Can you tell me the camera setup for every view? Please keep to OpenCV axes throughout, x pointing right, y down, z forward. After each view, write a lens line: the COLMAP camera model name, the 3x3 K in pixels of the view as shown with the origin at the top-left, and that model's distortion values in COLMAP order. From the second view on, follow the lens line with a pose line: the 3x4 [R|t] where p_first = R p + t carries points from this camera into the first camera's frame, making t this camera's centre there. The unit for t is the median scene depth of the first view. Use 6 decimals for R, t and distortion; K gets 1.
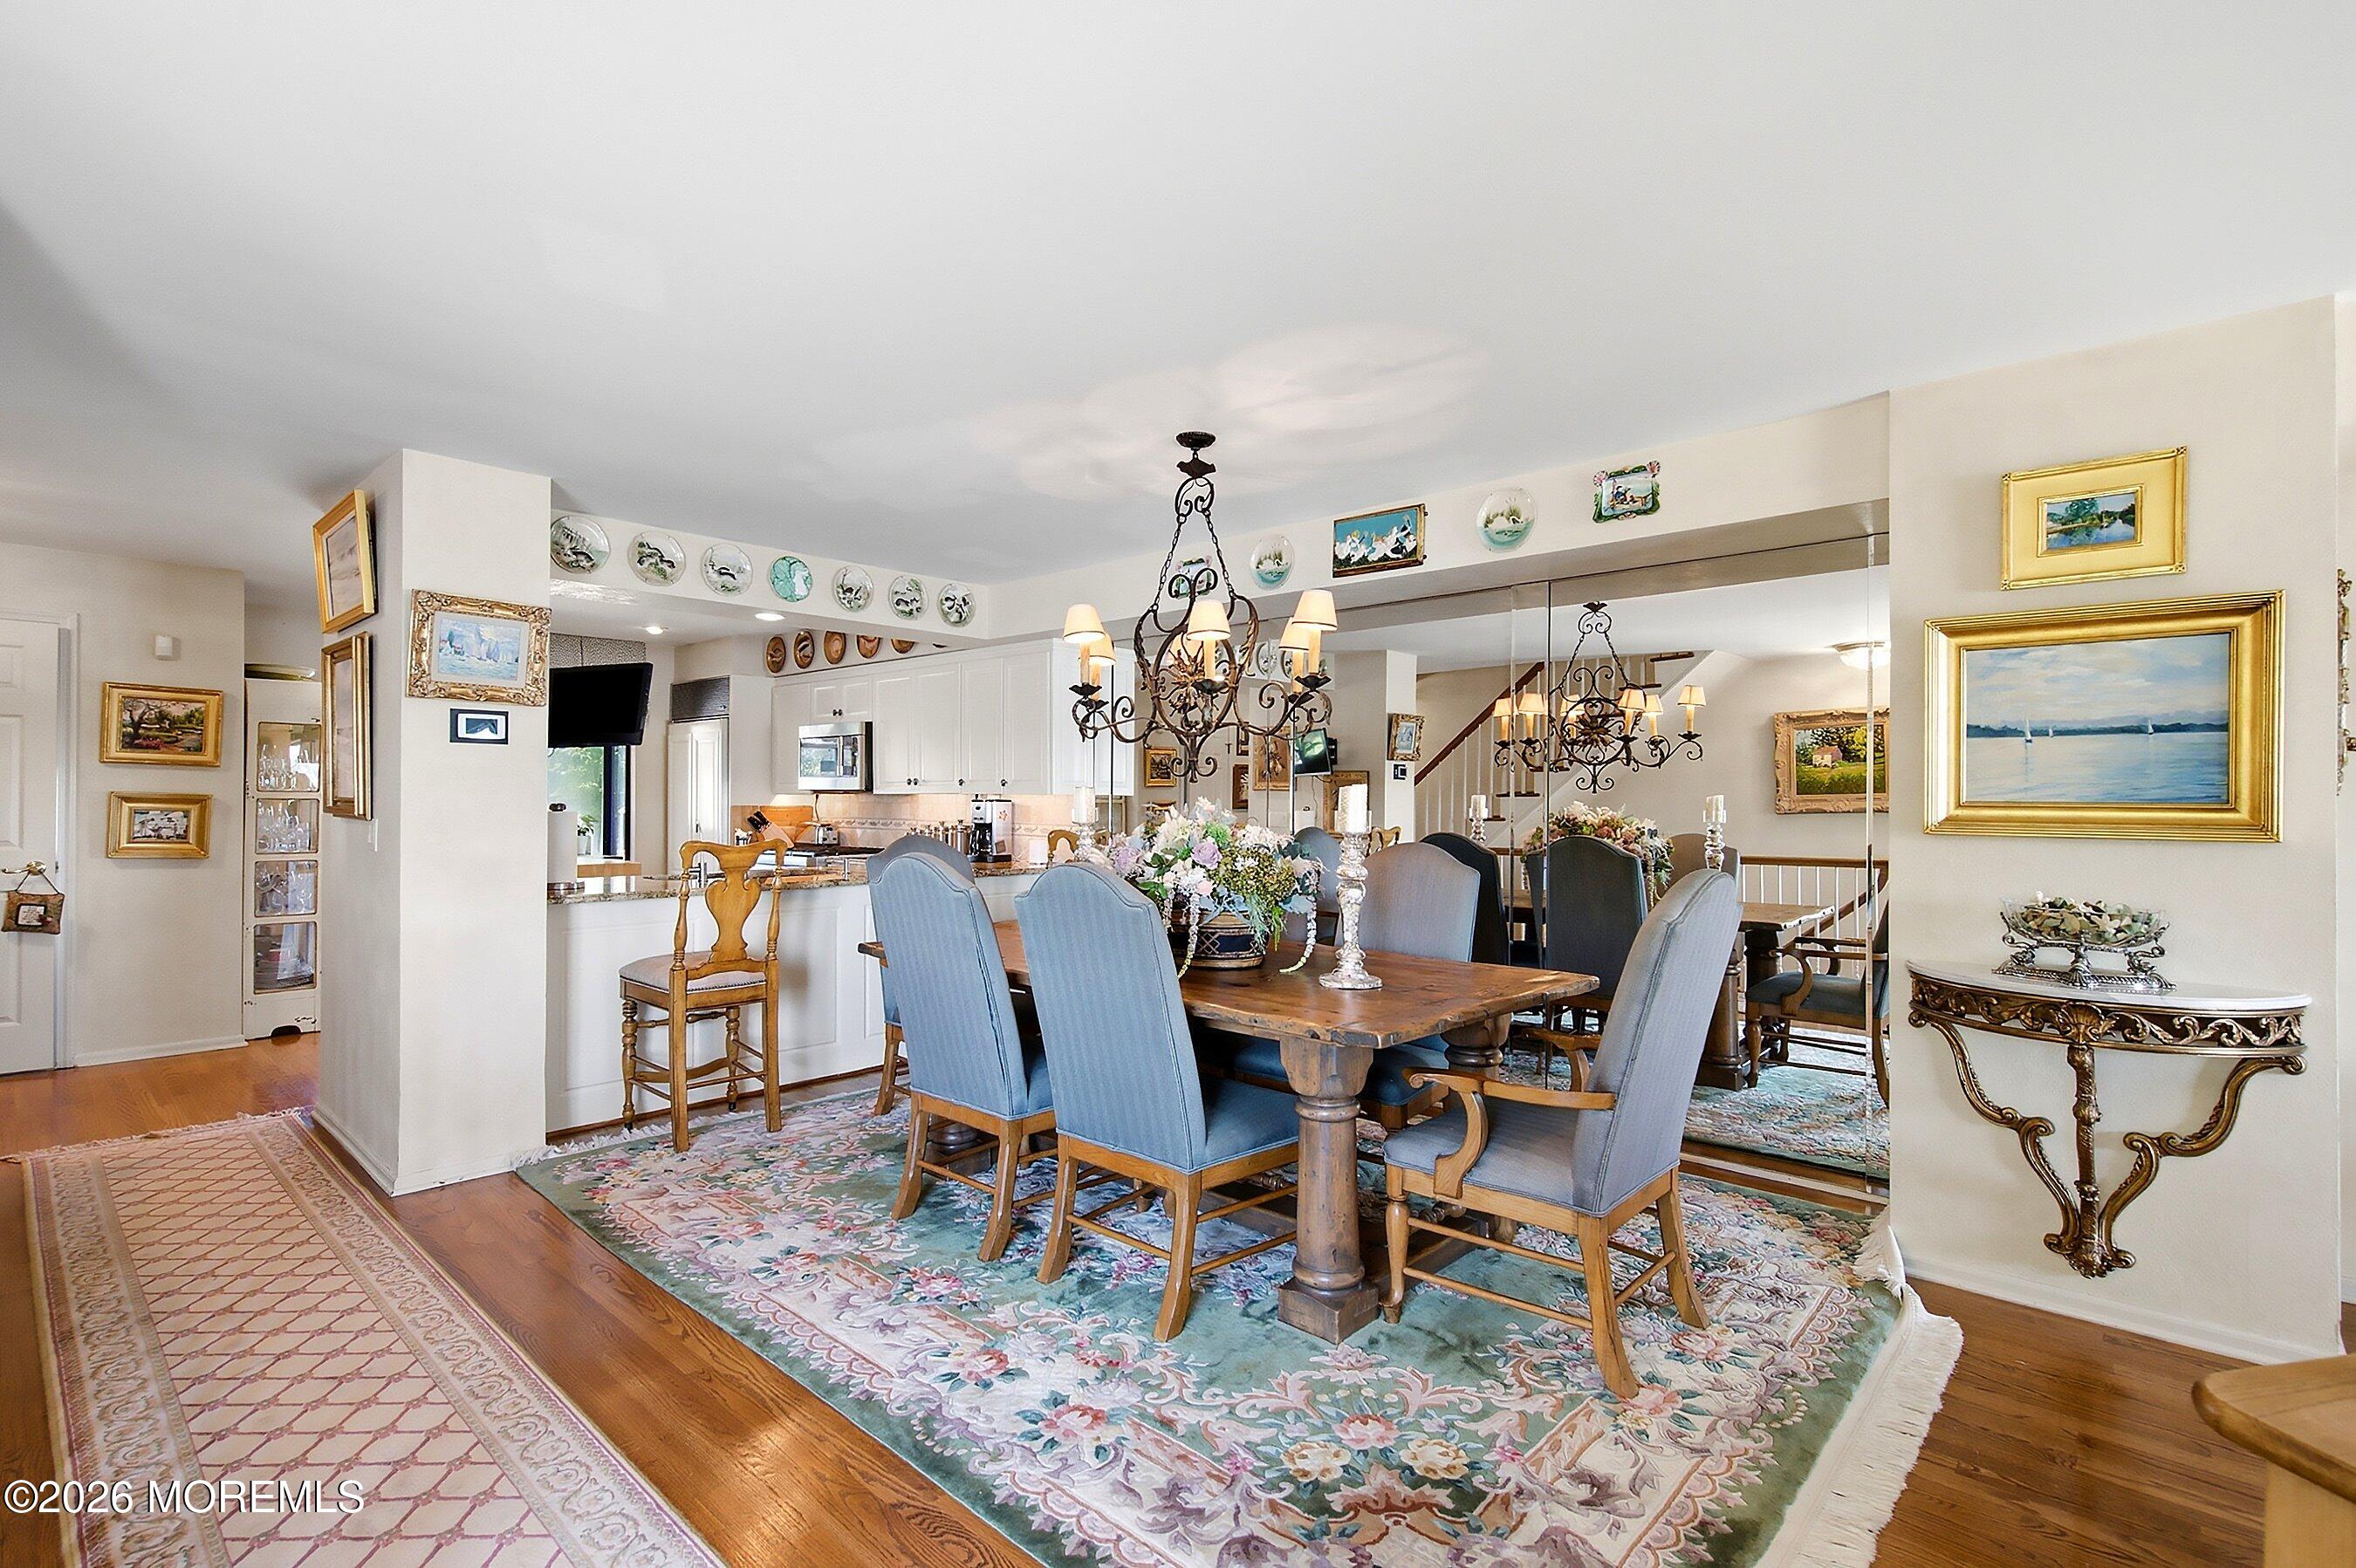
lens RADIAL K [[1101.6, 0, 1178.0], [0, 1101.6, 784.0], [0, 0, 1]] dist [0.000162, -0.000097]
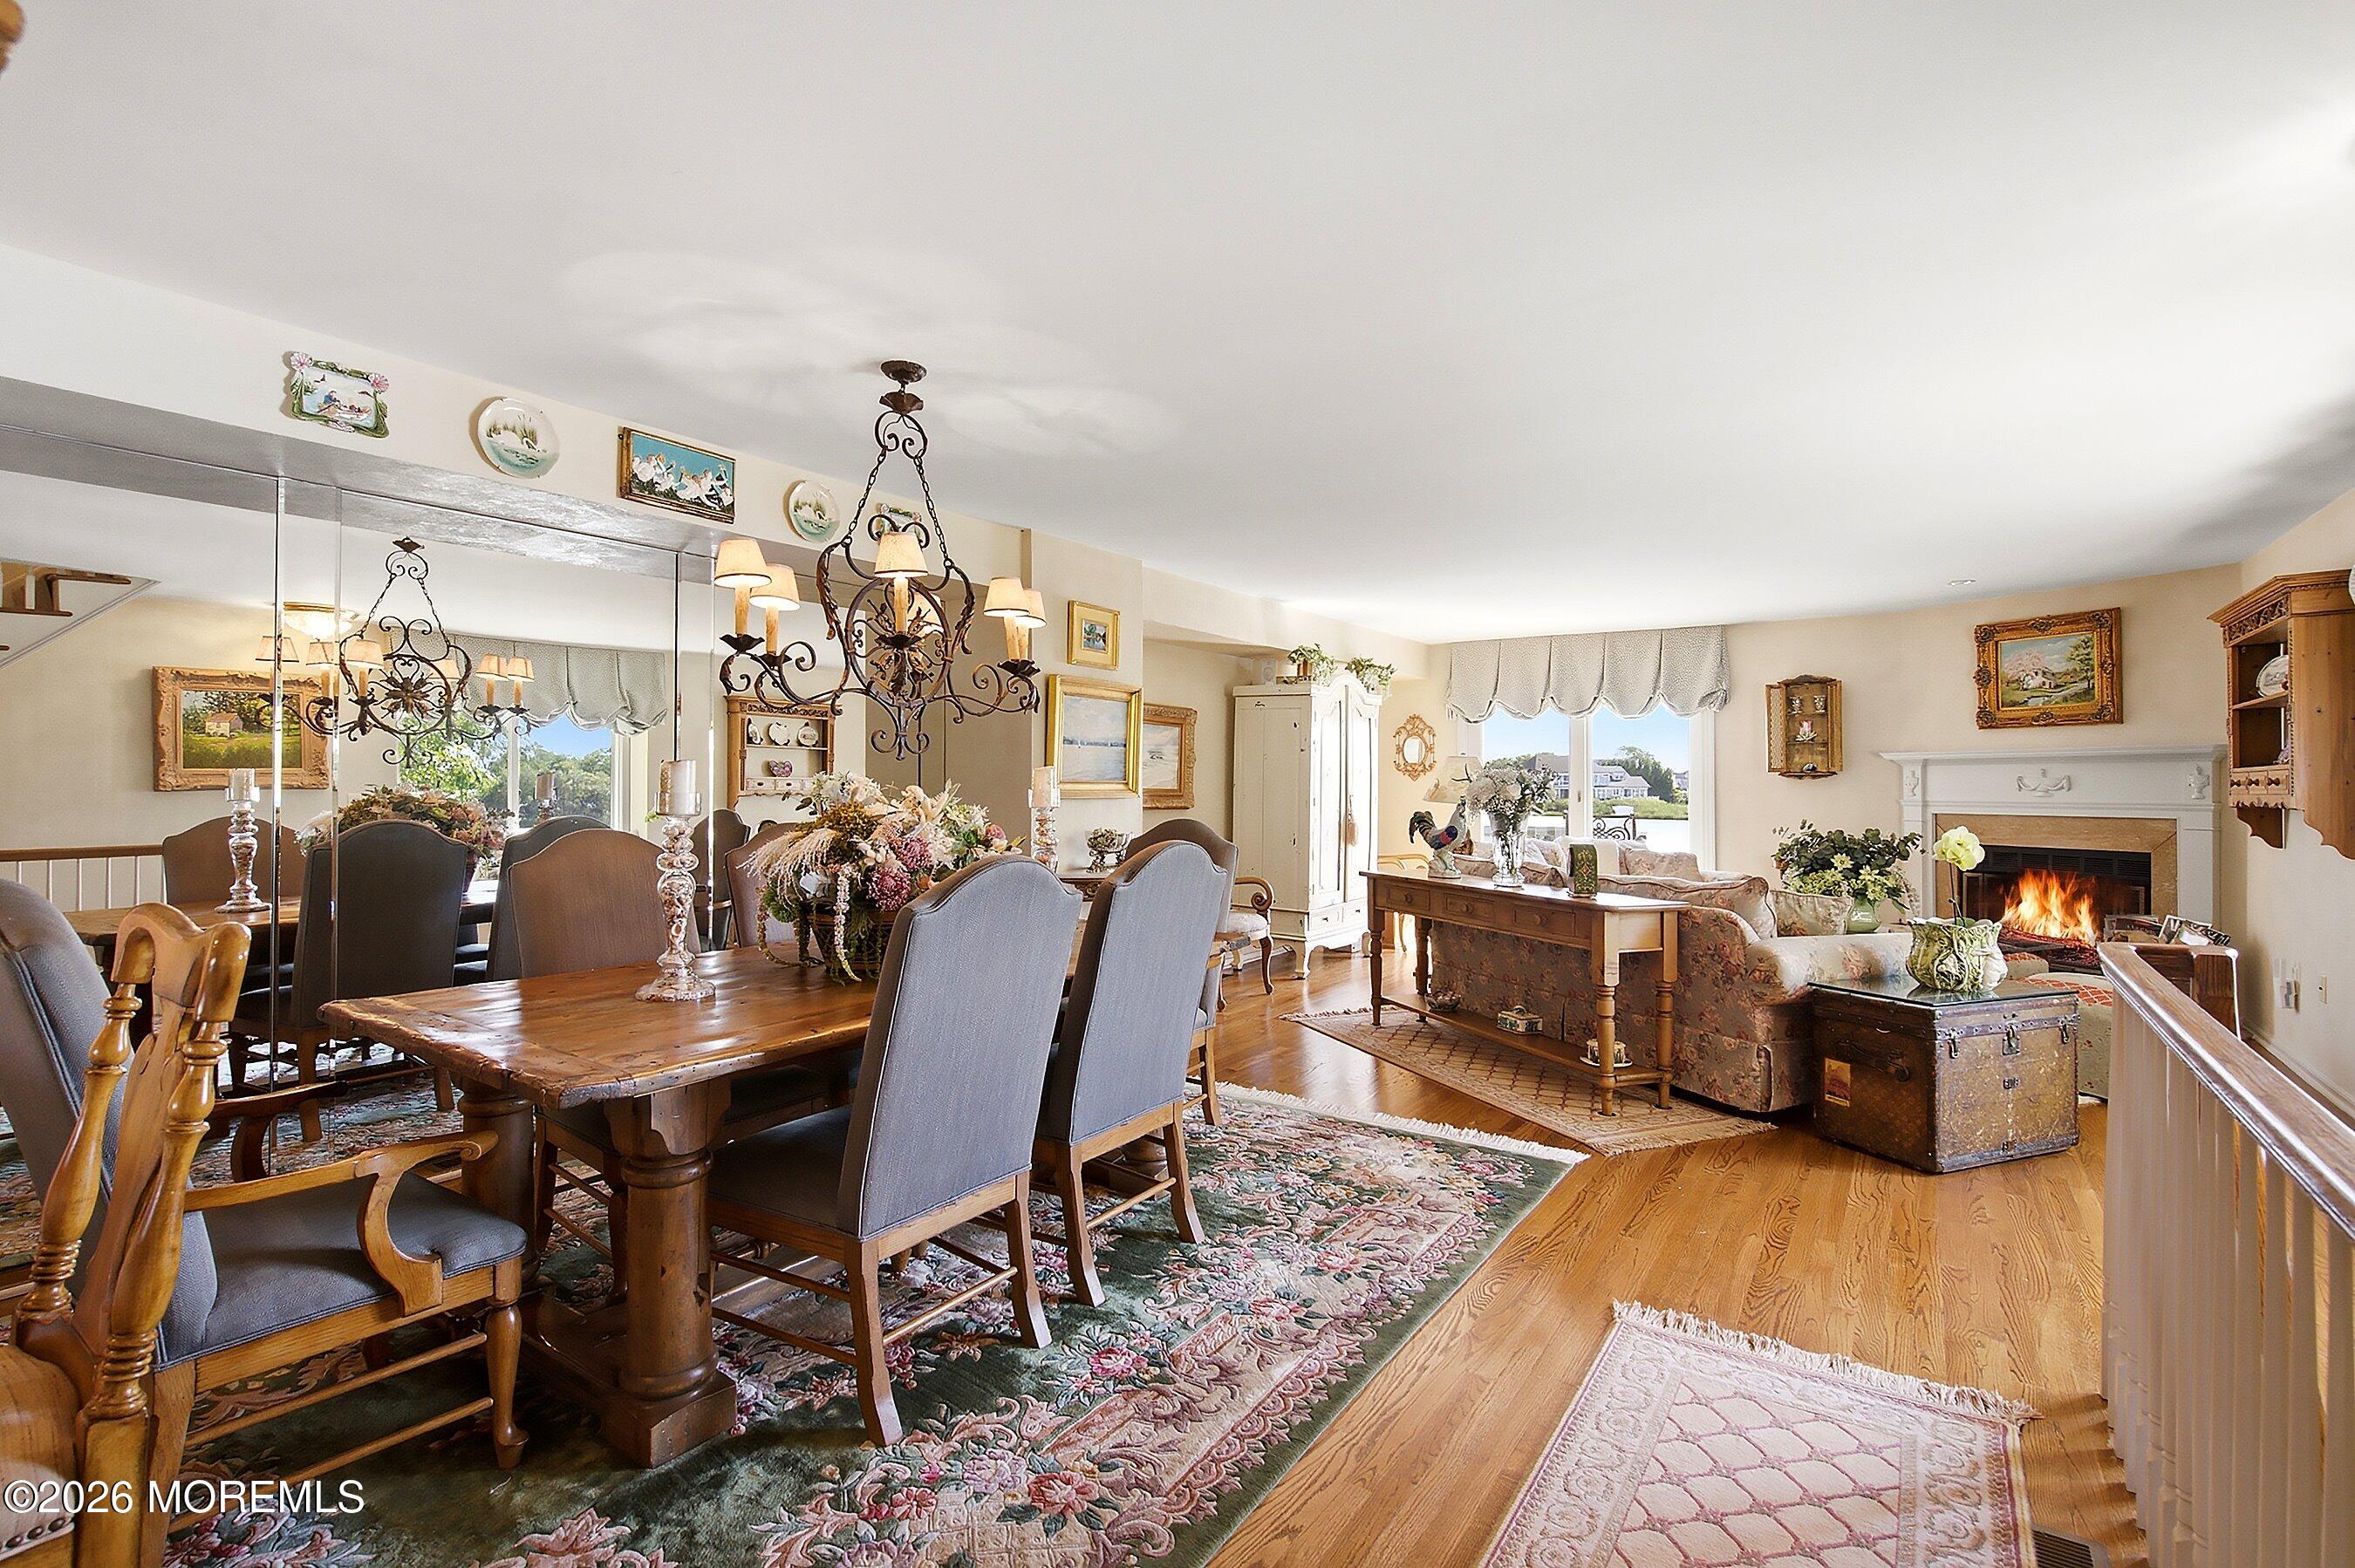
lens RADIAL K [[1093.6, 0, 1179.9], [0, 1093.6, 766.7], [0, 0, 1]] dist [0.016464, 0.000540]
pose [[-0.152556, 0.008205, 0.988261, -0.737752], [-0.018704, 0.999762, -0.011187, 0.007131], [-0.988118, -0.020191, -0.152367, 0.761812]]
